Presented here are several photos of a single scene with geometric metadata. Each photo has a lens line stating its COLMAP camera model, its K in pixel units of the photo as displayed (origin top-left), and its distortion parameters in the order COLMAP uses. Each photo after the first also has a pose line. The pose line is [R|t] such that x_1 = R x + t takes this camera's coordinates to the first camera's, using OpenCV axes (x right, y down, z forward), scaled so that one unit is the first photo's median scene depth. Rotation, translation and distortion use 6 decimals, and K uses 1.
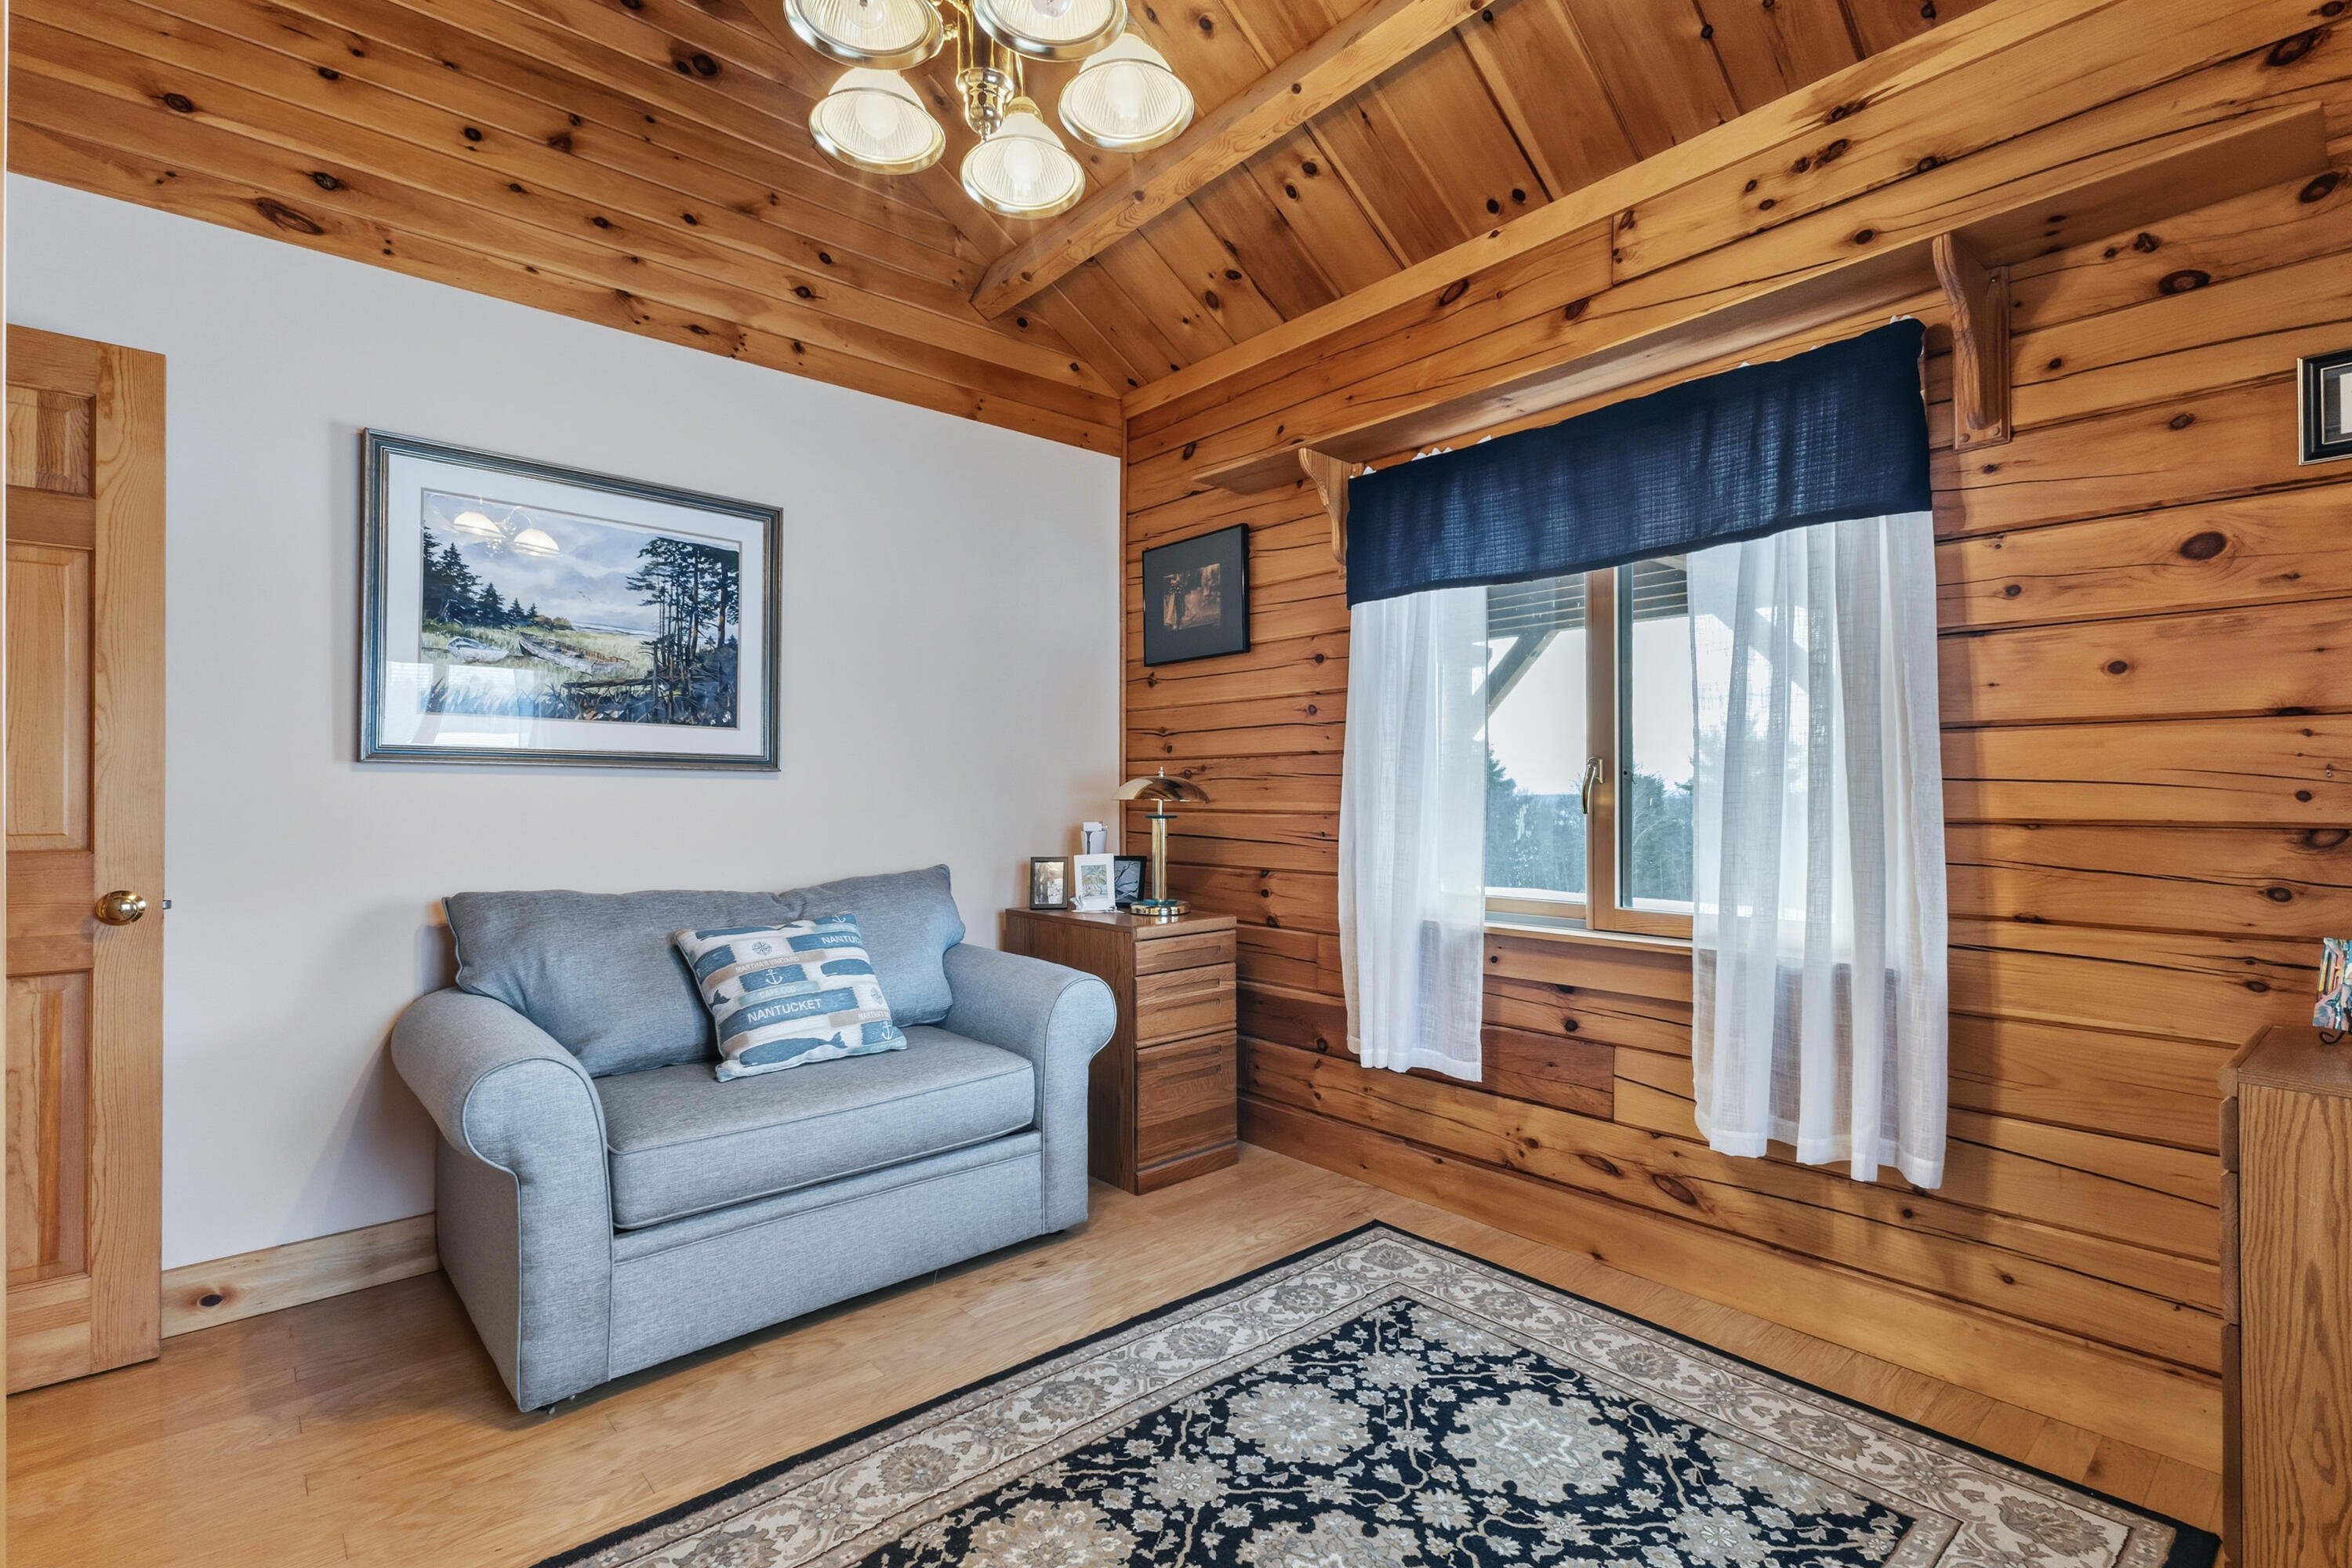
lens RADIAL K [[1081.0, 0, 1189.4], [0, 1081.0, 786.3], [0, 0, 1]] dist [0.002525, 0.000312]
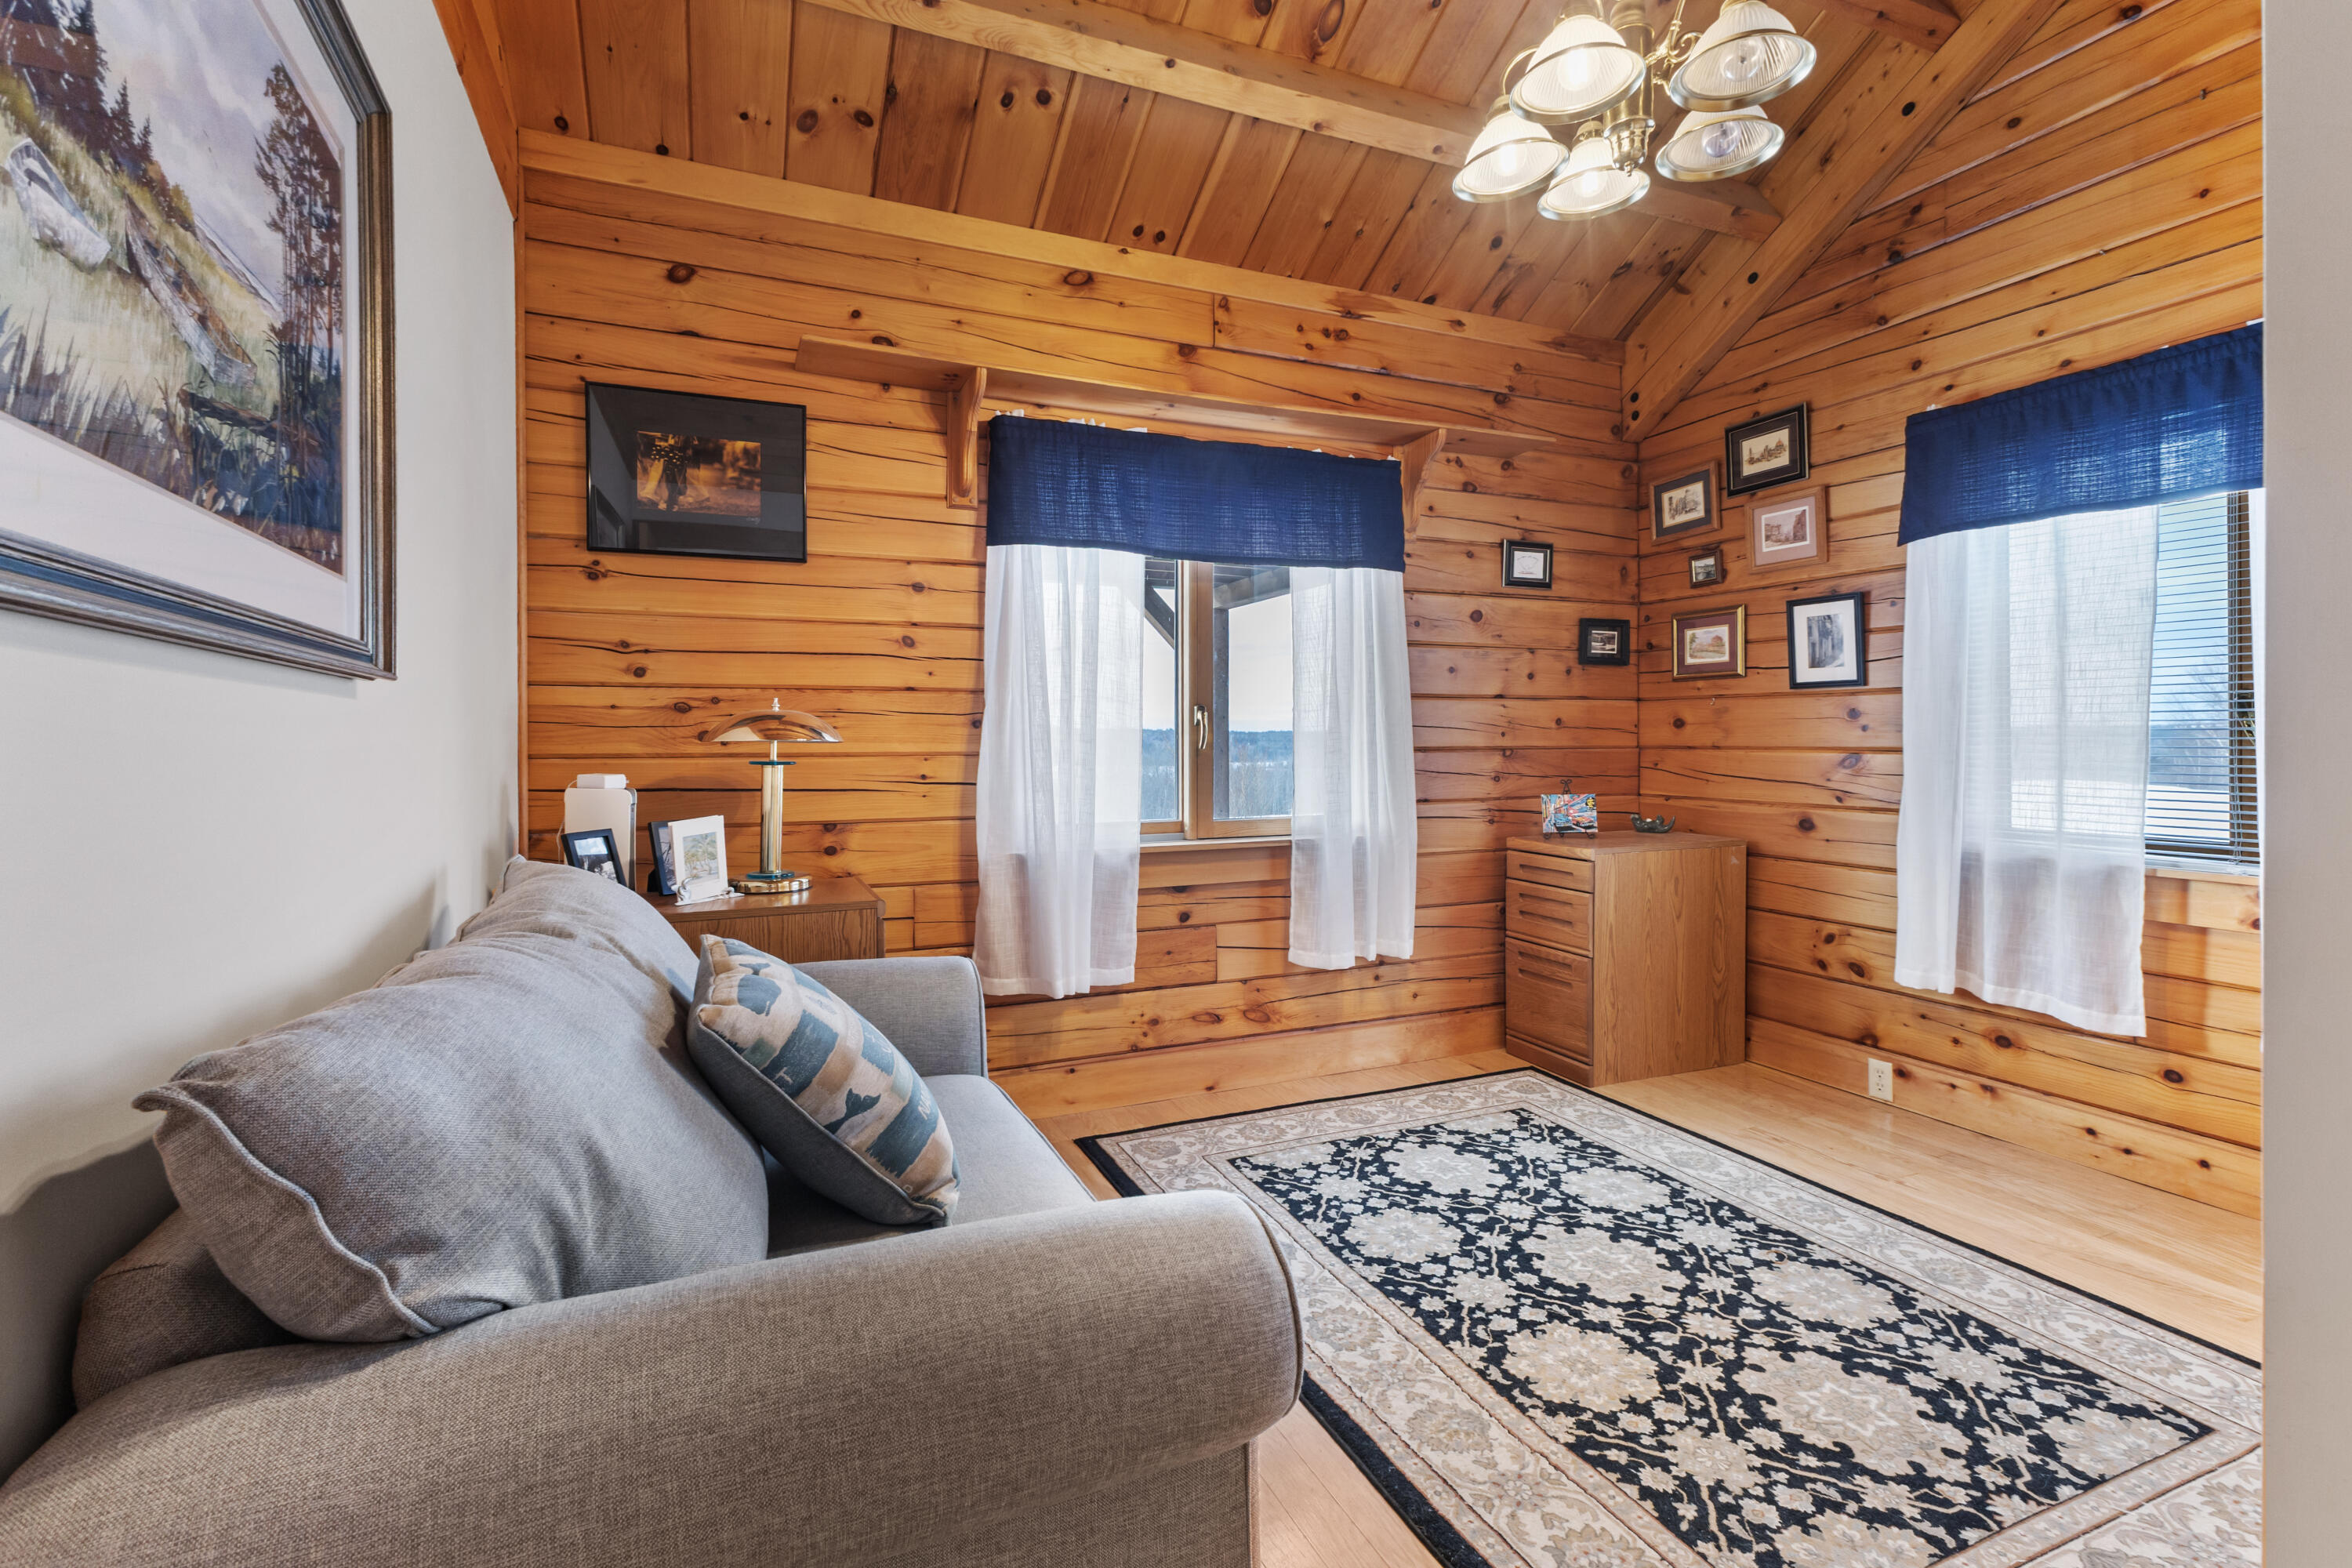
lens RADIAL K [[1051.0, 0, 1179.9], [0, 1051.0, 732.9], [0, 0, 1]] dist [0.011170, -0.000309]
pose [[0.308950, 0.003714, 0.951071, -0.828216], [-0.003691, 0.999990, -0.002706, 0.009740], [-0.951071, -0.002674, 0.308961, 0.635745]]
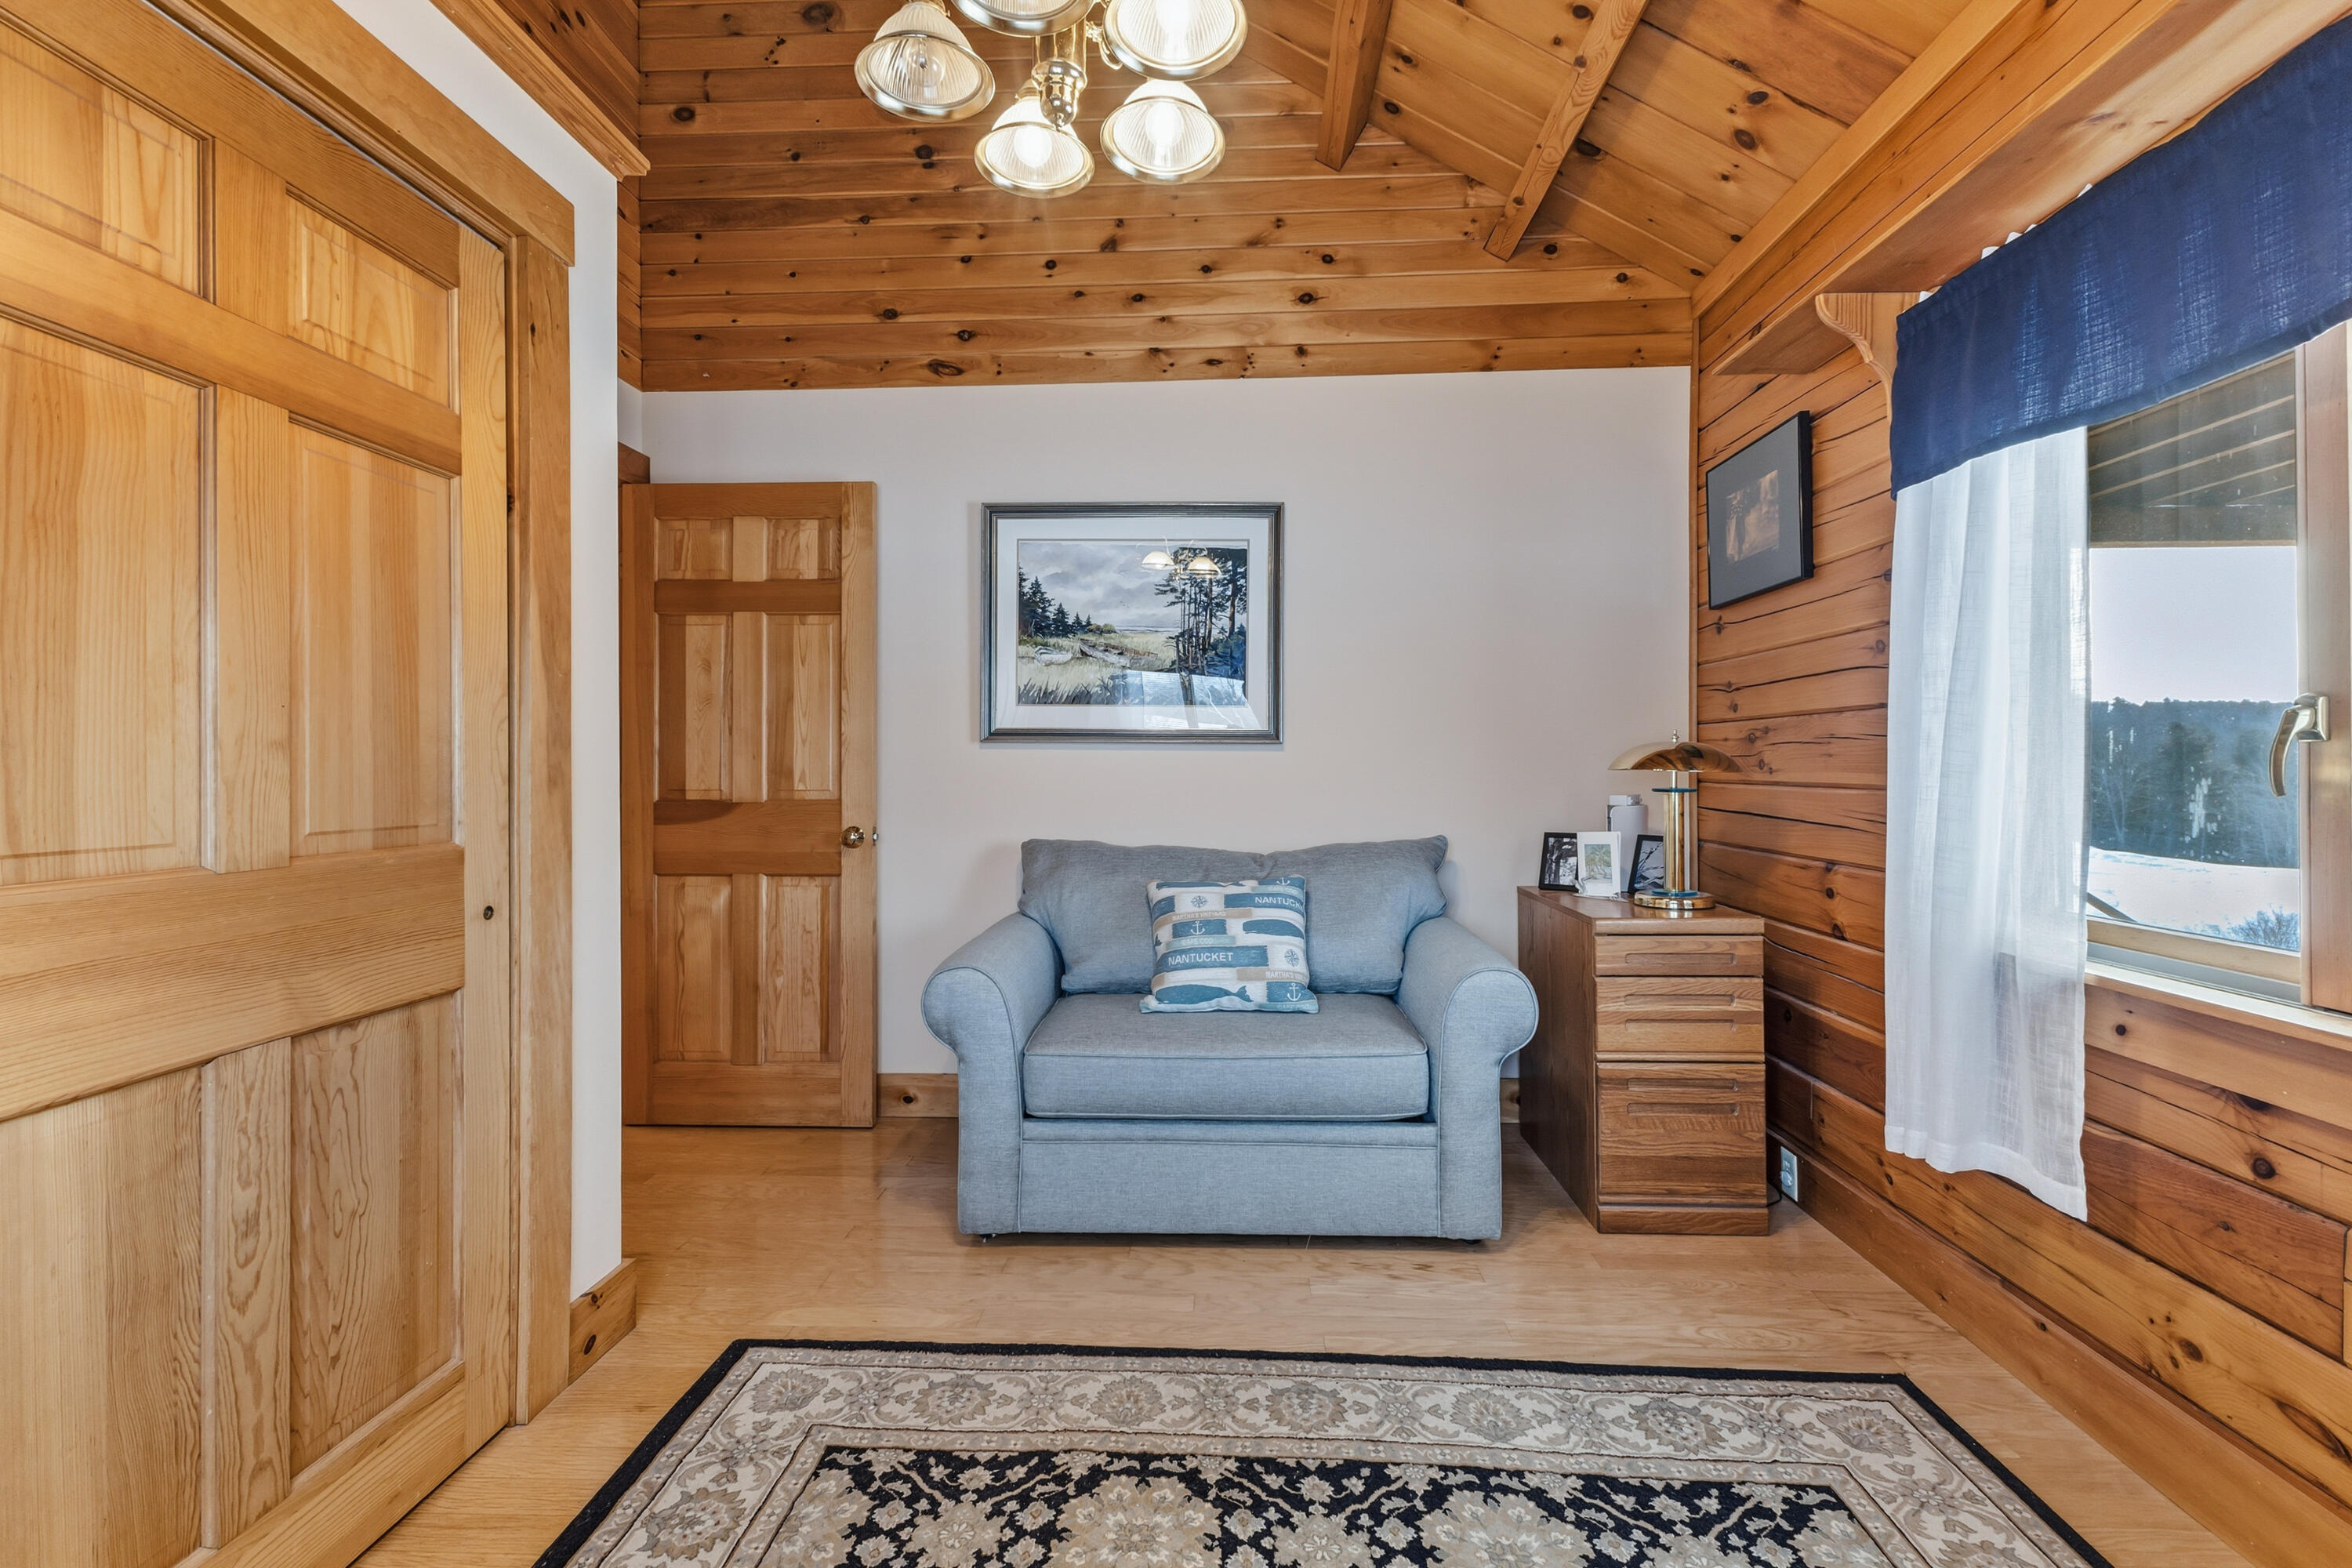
lens RADIAL K [[1032.9, 0, 1182.2], [0, 1032.9, 759.5], [0, 0, 1]] dist [-0.000393, 0.000100]
pose [[0.708724, -0.005488, -0.705465, 0.339099], [0.007880, 0.999969, 0.000137, 0.001925], [0.705442, -0.005656, 0.708745, 0.219956]]
